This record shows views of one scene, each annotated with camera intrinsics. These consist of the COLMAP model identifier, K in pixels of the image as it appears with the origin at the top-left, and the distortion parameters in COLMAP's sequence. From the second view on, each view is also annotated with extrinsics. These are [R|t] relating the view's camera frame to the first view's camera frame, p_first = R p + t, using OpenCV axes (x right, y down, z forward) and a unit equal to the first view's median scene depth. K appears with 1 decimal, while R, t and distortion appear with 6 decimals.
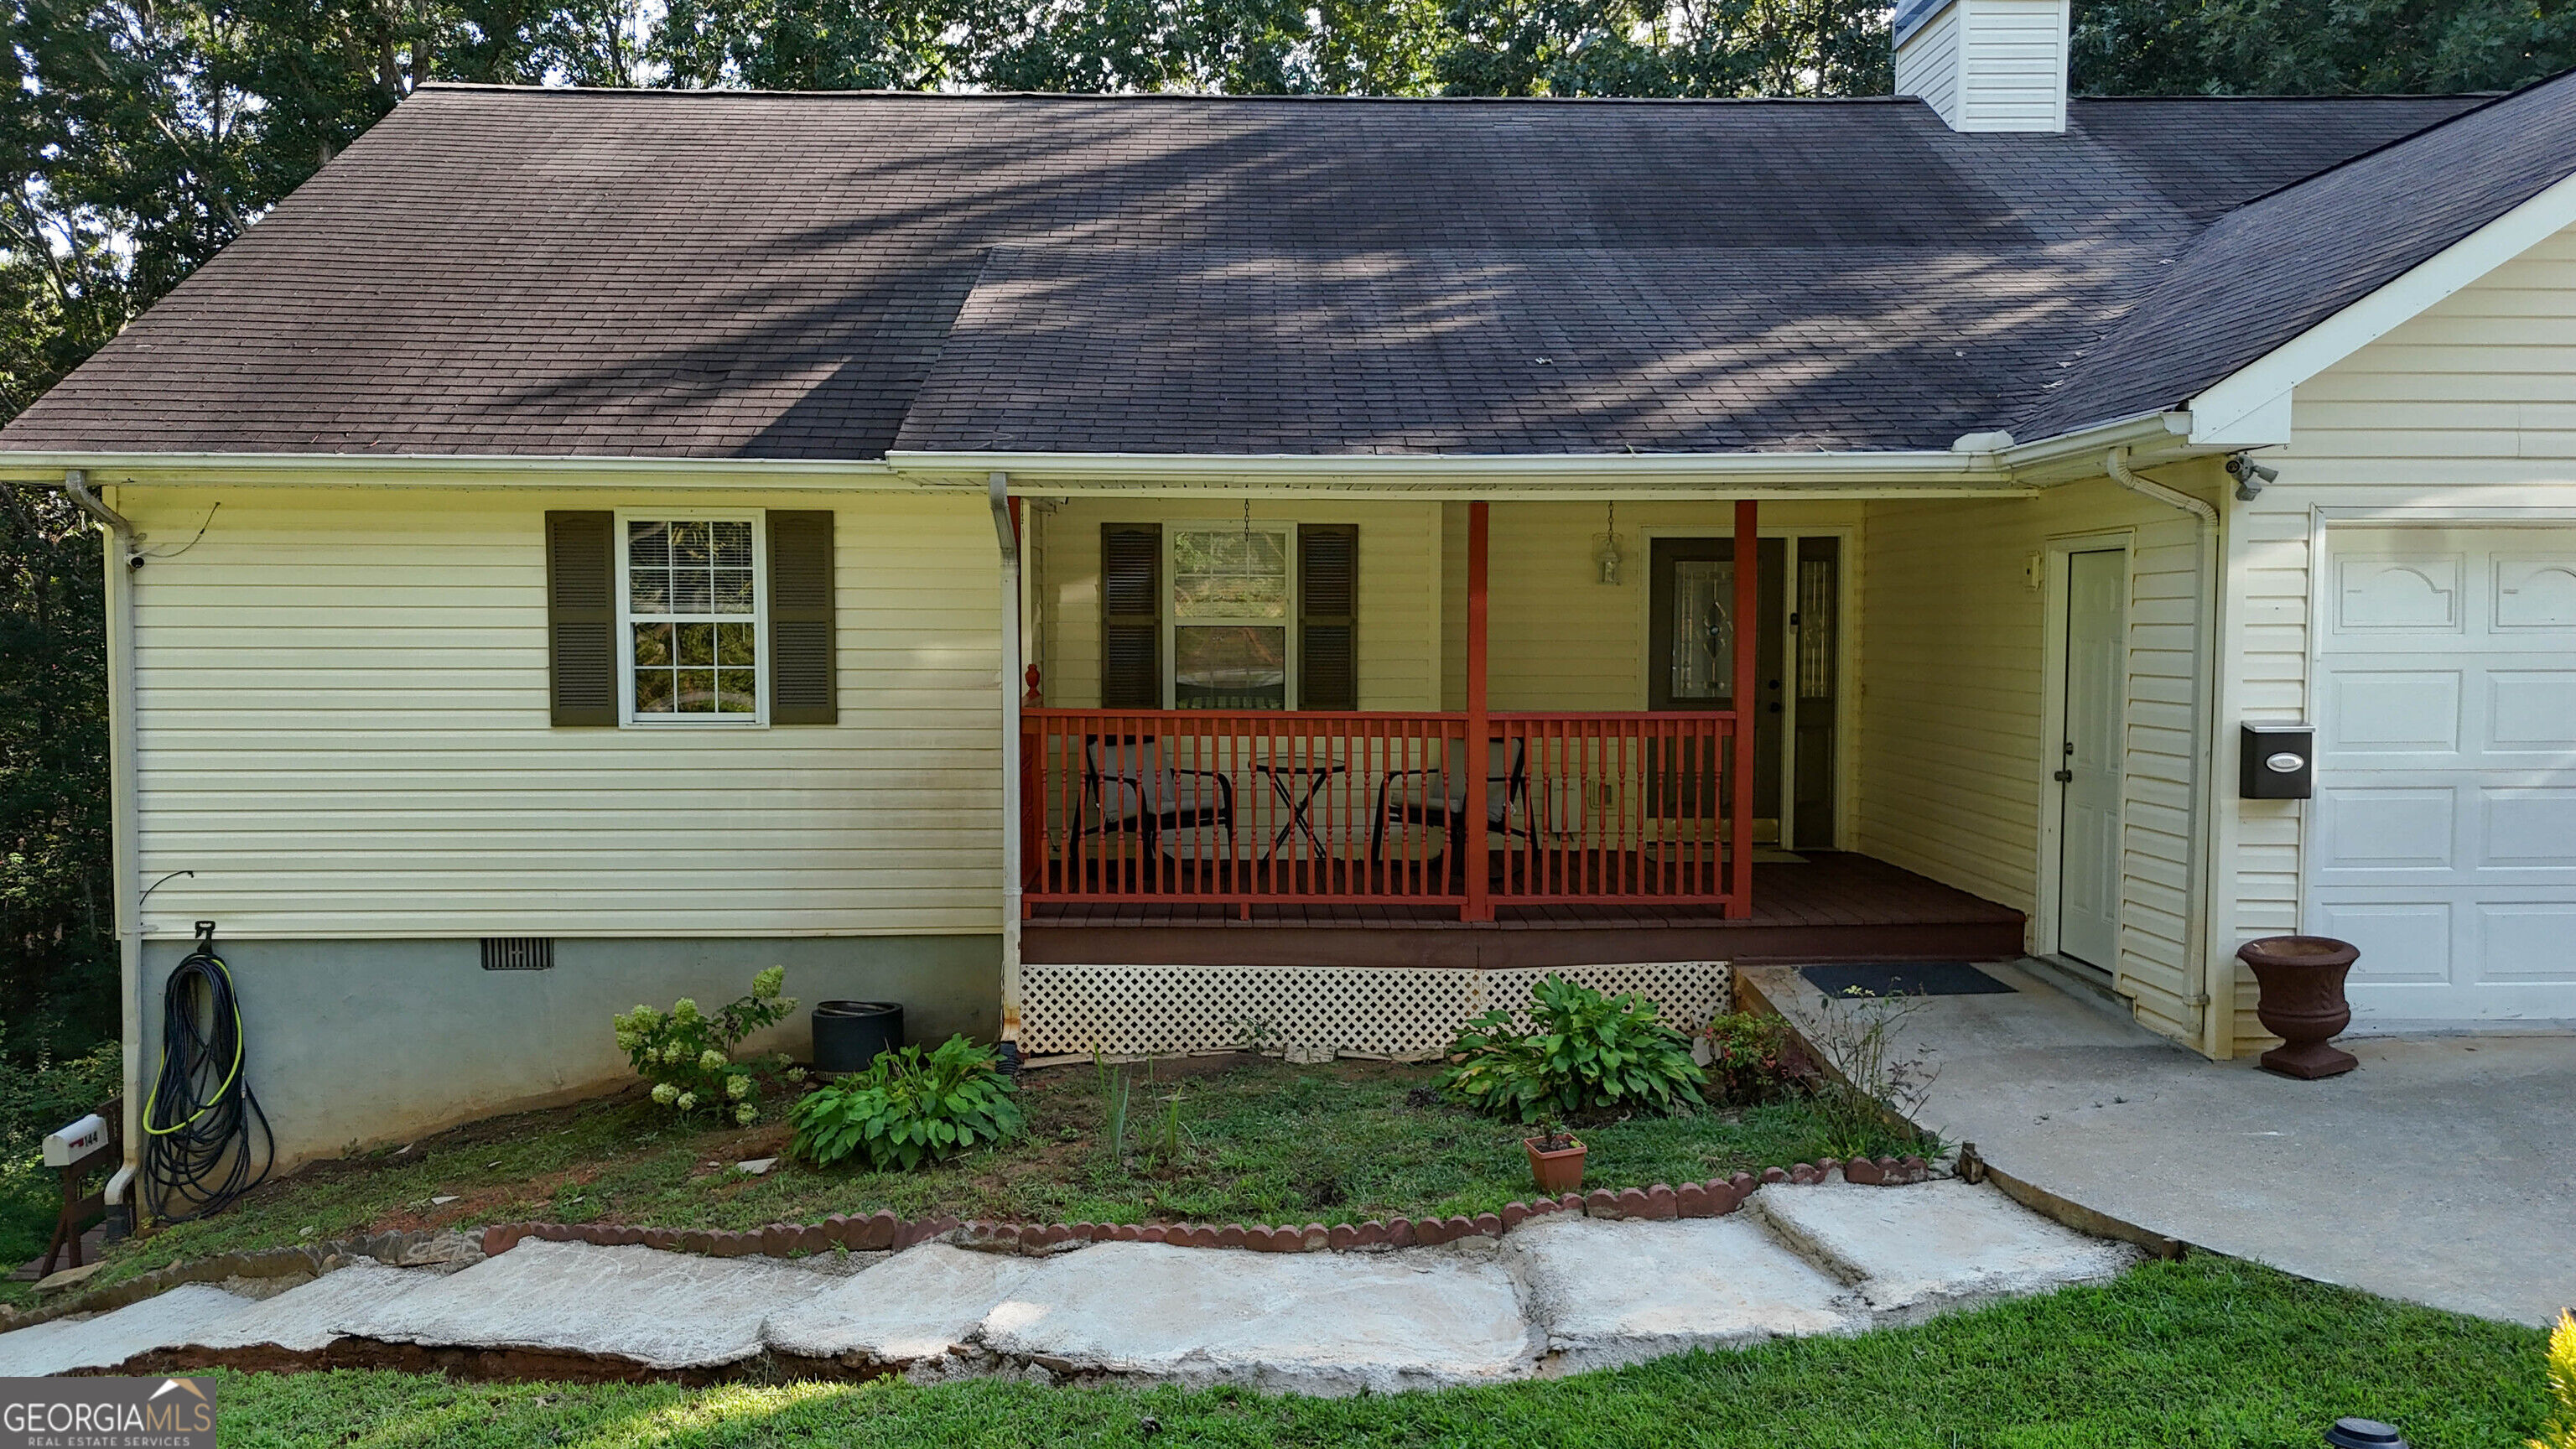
lens RADIAL K [[1840.9, 0, 1288.0], [0, 1840.9, 724.5], [0, 0, 1]] dist [0.156217, -0.168765]
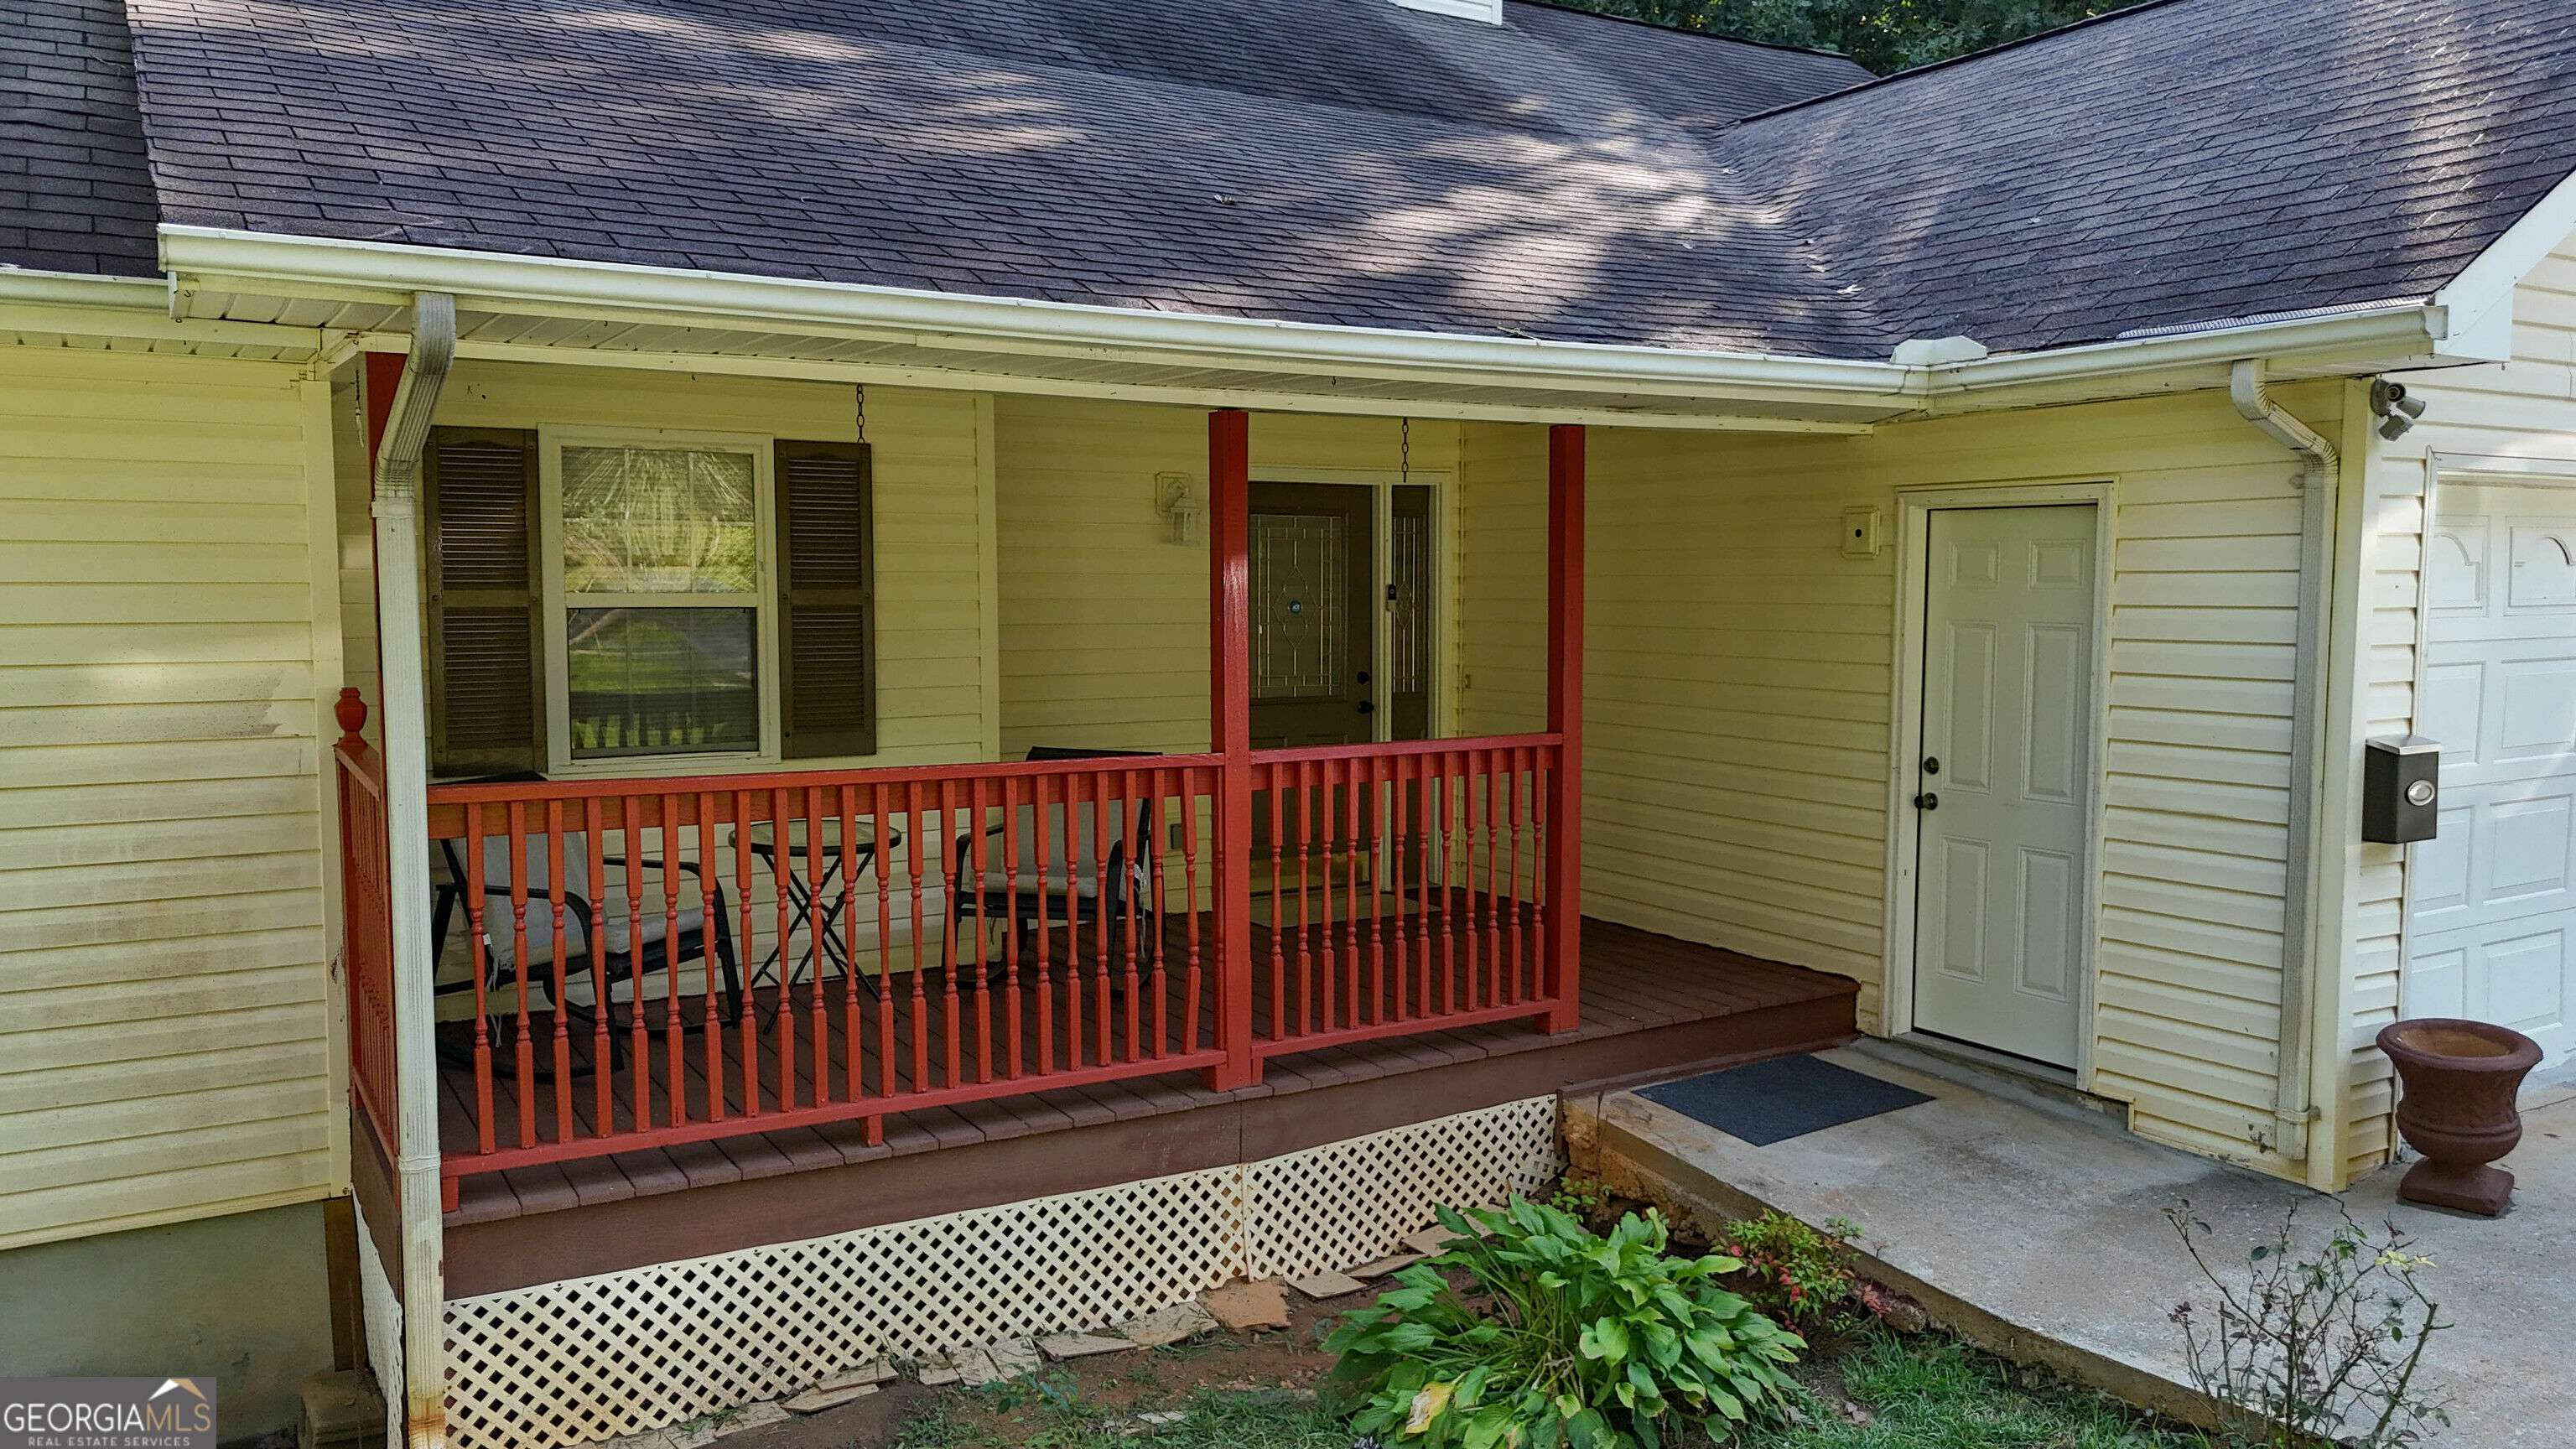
lens RADIAL K [[1900.6, 0, 1288.0], [0, 1900.6, 724.5], [0, 0, 1]] dist [0.078264, -0.074496]
pose [[0.875943, -0.039459, 0.480798, -0.186532], [0.029056, 0.999155, 0.029064, -0.033581], [-0.481539, -0.011488, 0.876350, 0.434070]]
